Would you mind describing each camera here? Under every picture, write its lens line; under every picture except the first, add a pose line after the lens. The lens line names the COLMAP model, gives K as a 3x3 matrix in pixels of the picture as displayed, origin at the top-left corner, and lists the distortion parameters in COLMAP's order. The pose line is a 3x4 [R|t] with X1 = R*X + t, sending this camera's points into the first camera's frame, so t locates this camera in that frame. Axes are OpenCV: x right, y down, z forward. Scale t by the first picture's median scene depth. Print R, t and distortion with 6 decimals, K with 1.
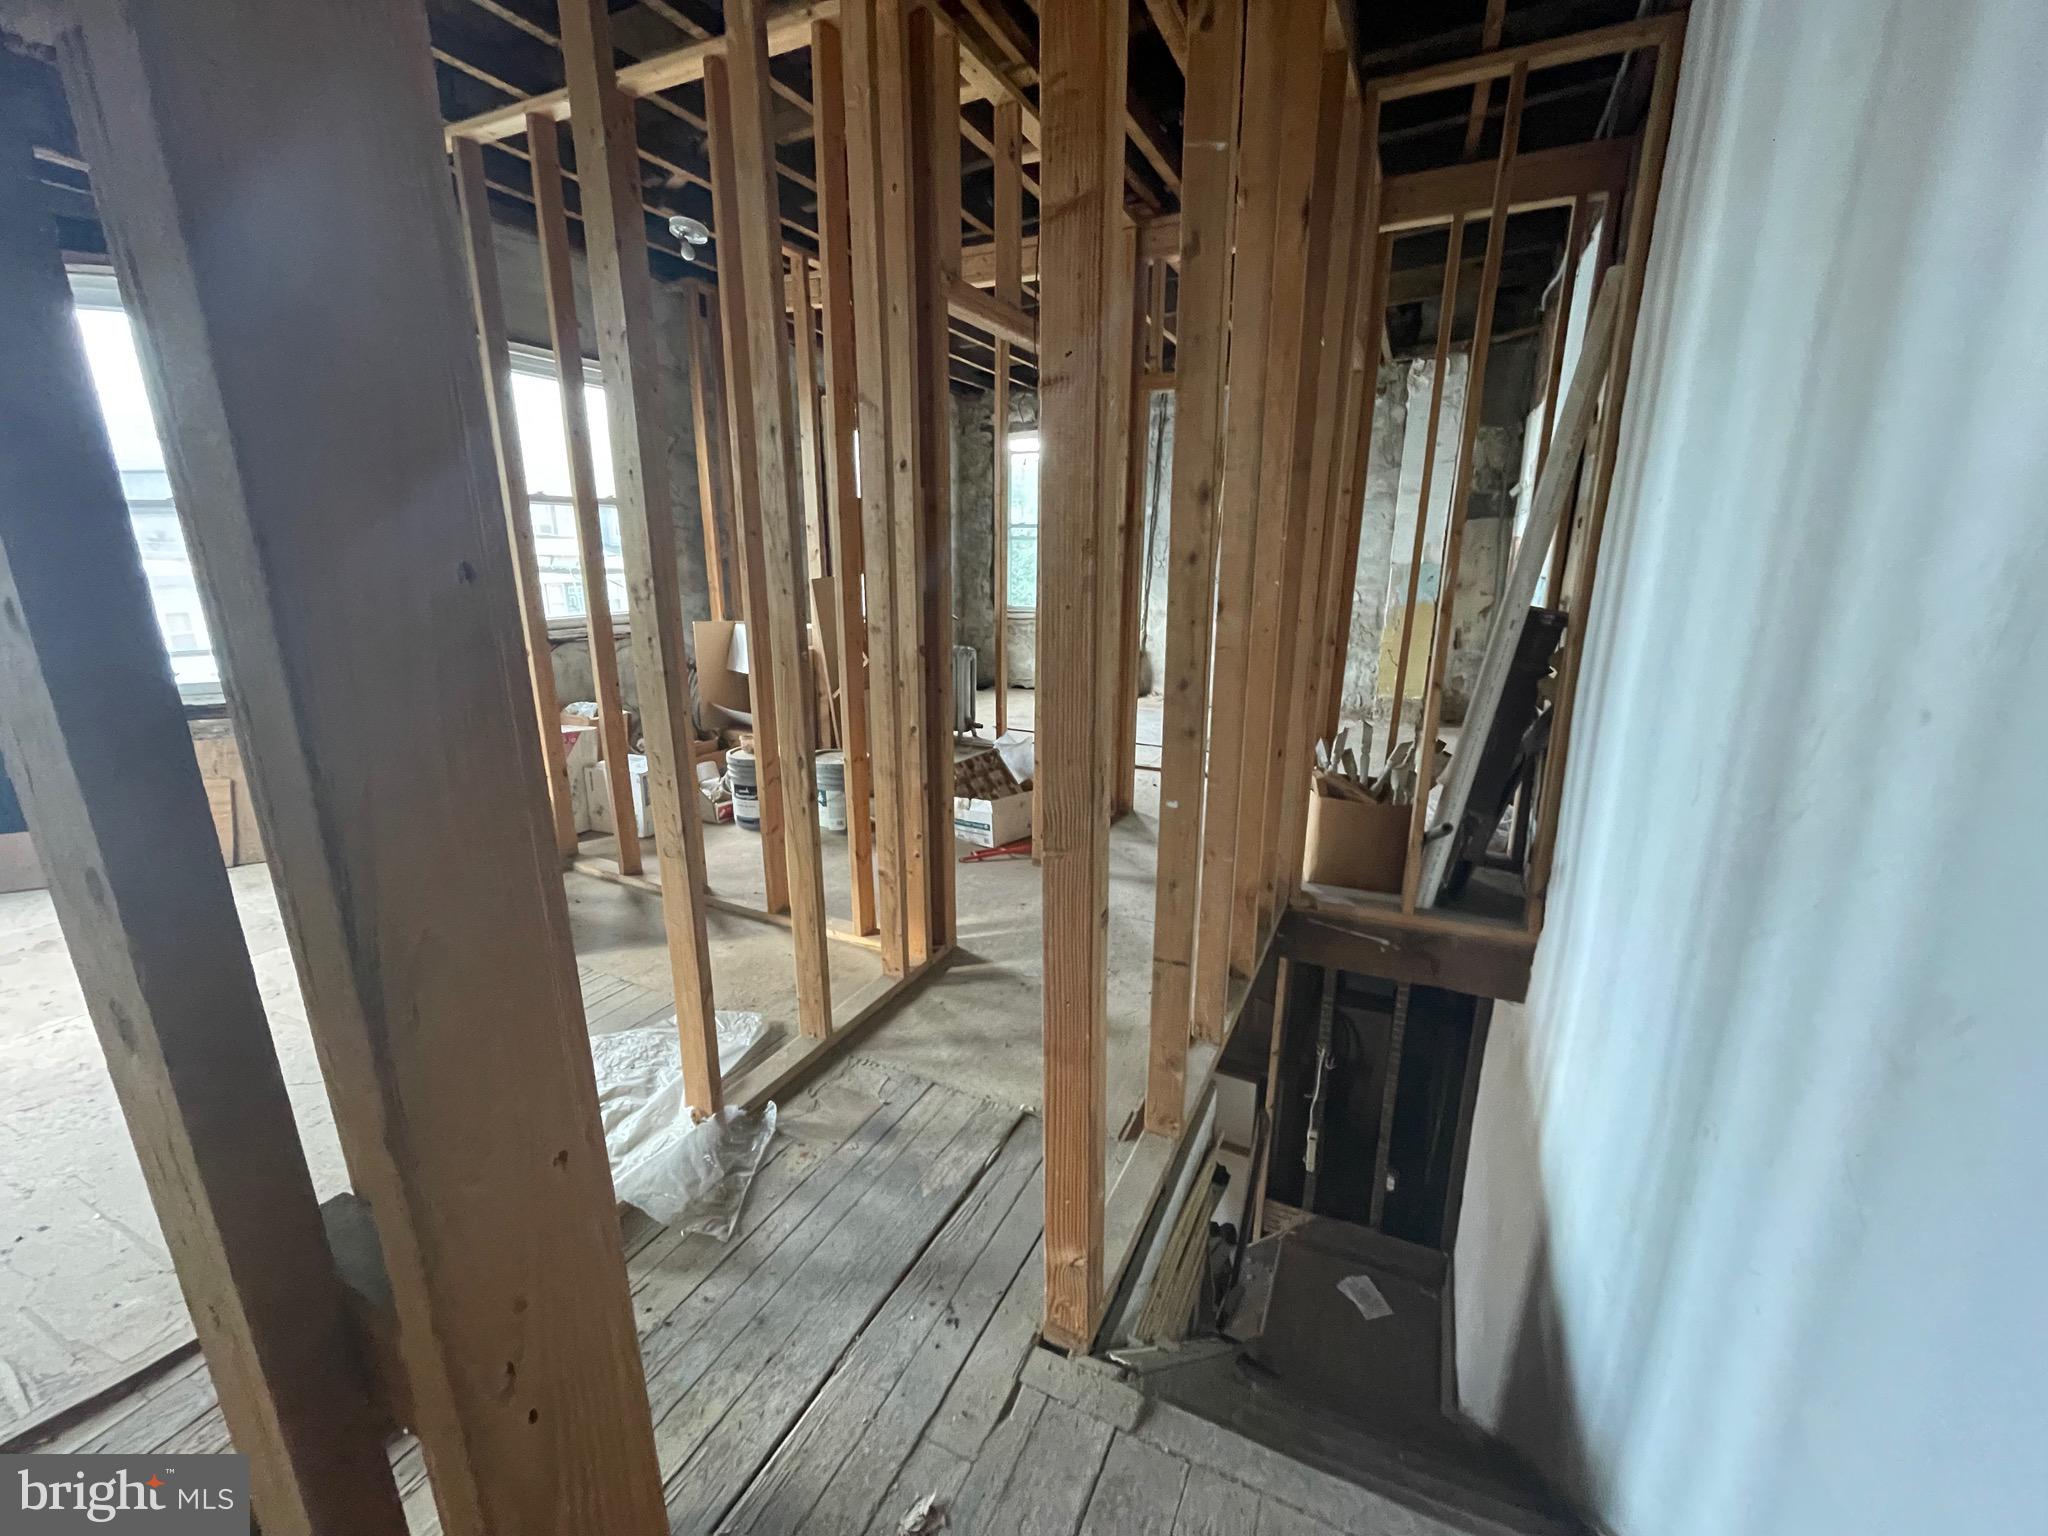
lens RADIAL K [[829.9, 0, 1029.5], [0, 829.9, 768.6], [0, 0, 1]] dist [-0.002537, 0.000095]
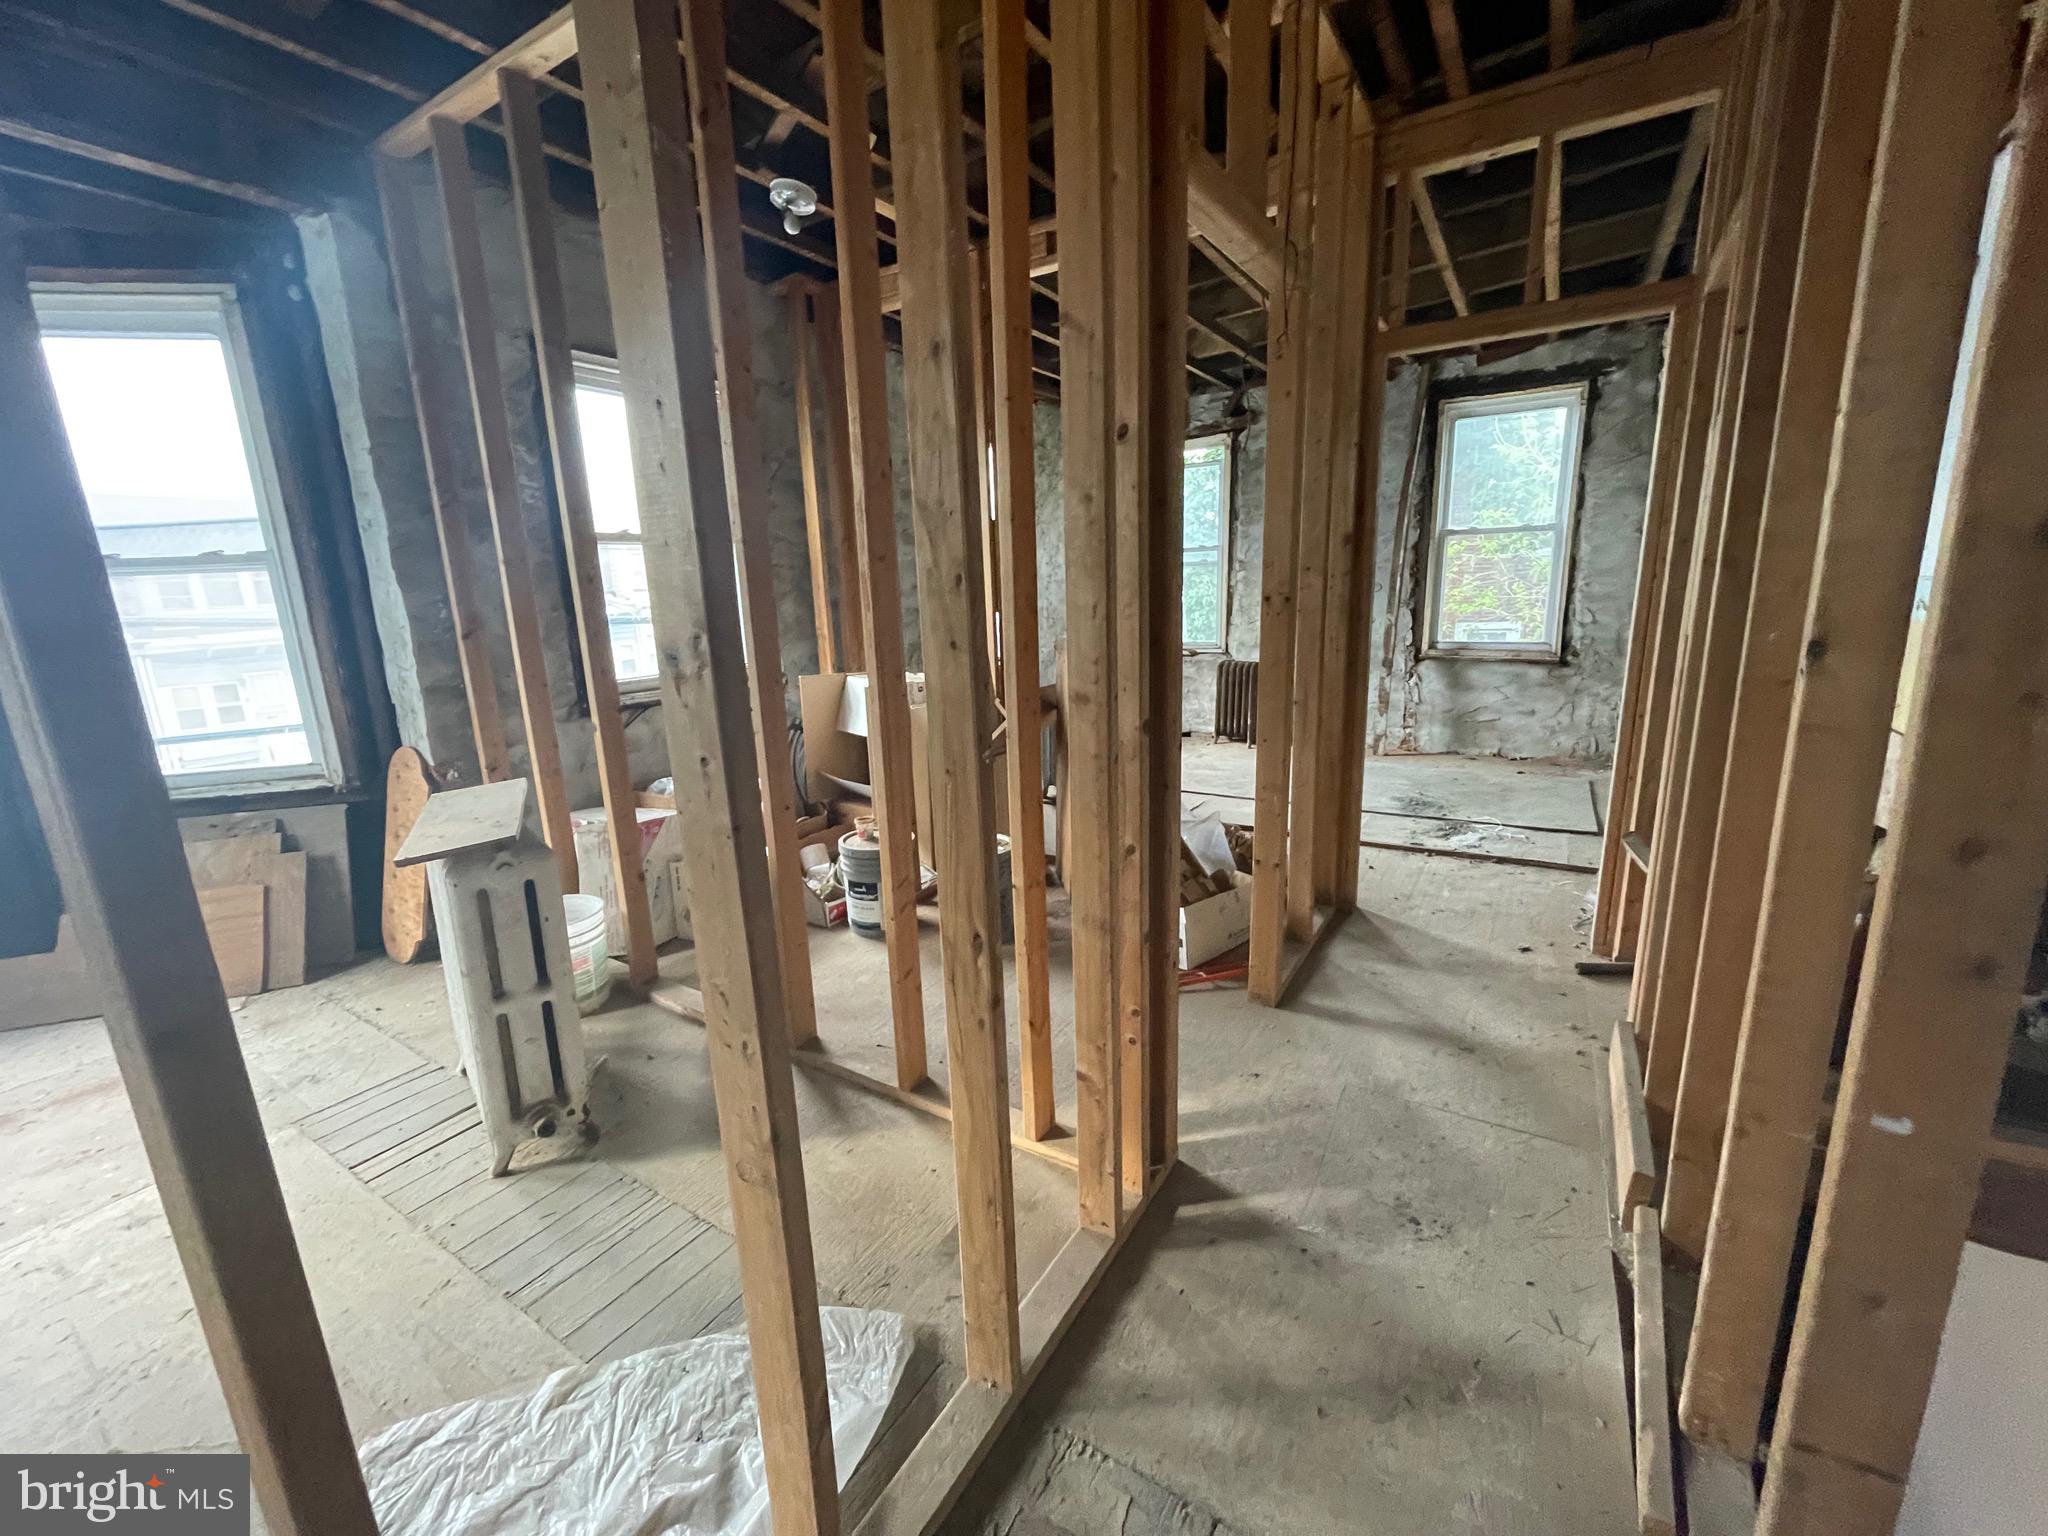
lens RADIAL K [[829.9, 0, 1033.5], [0, 829.9, 763.7], [0, 0, 1]] dist [-0.002537, 0.000095]
pose [[0.993649, -0.017500, -0.111152, -0.100023], [0.012456, 0.998868, -0.045913, -0.059752], [0.111829, 0.044237, 0.992742, 0.252610]]
